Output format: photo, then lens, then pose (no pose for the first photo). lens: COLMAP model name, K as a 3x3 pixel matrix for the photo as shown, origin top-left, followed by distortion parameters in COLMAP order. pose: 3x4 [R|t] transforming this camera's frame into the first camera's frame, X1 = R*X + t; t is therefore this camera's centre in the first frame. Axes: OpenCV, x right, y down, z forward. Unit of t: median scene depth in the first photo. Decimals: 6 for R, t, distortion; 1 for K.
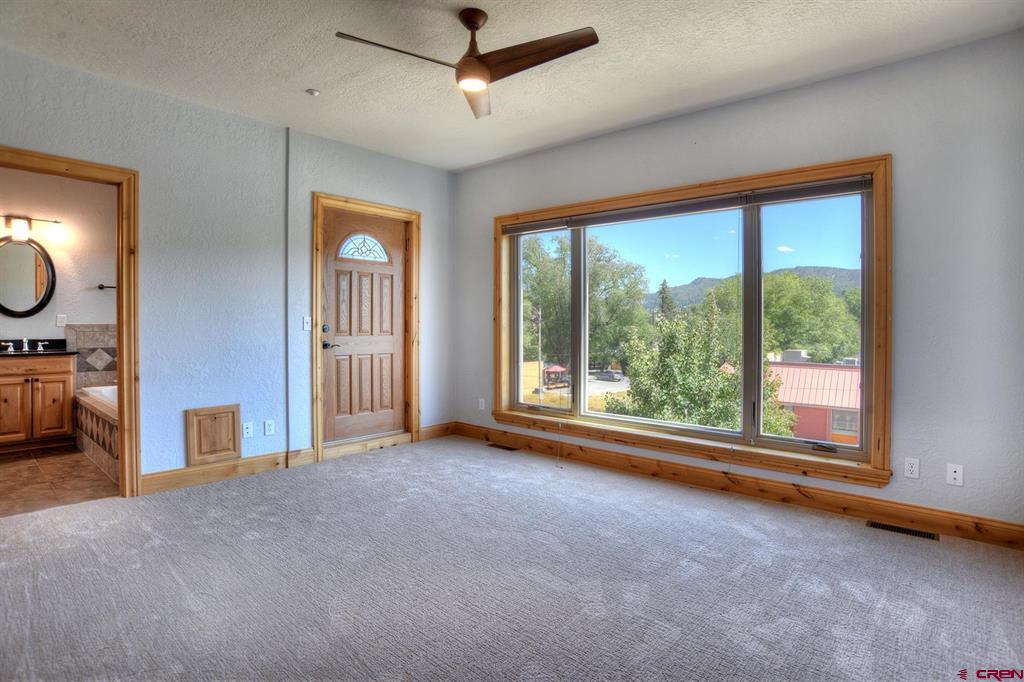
lens RADIAL K [[531.9, 0, 512.4], [0, 531.9, 346.7], [0, 0, 1]] dist [-0.013113, 0.000570]
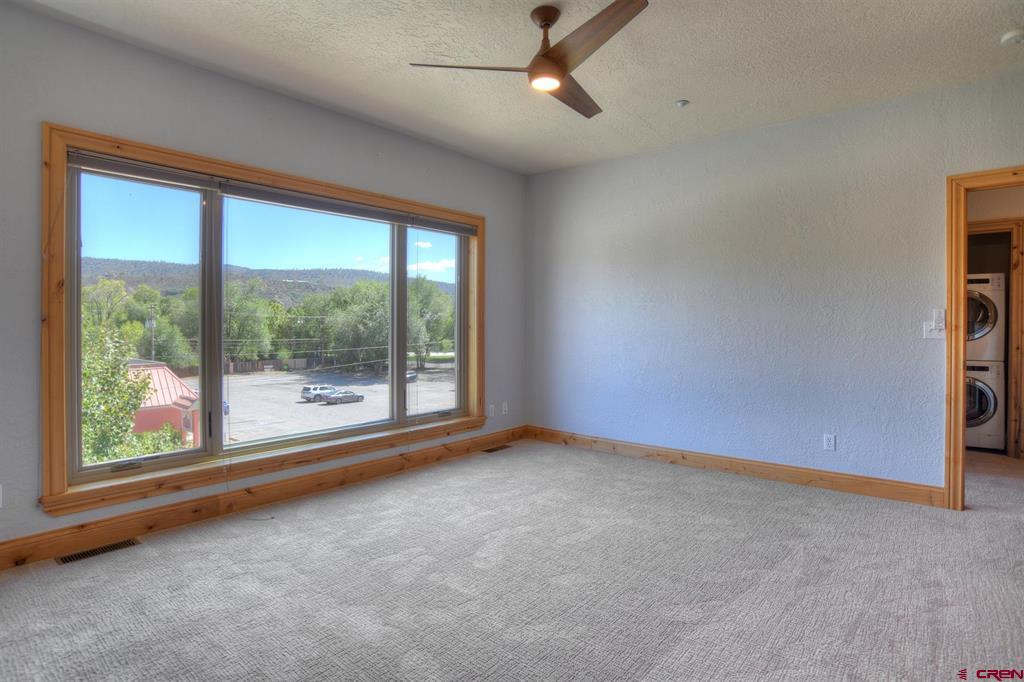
lens RADIAL K [[617.6, 0, 511.1], [0, 617.6, 310.5], [0, 0, 1]] dist [-0.002465, 0.001195]
pose [[-0.040824, 0.018522, 0.998995, -0.912937], [0.047730, 0.998723, -0.016566, -0.036232], [-0.998026, 0.047006, -0.041656, 0.796872]]
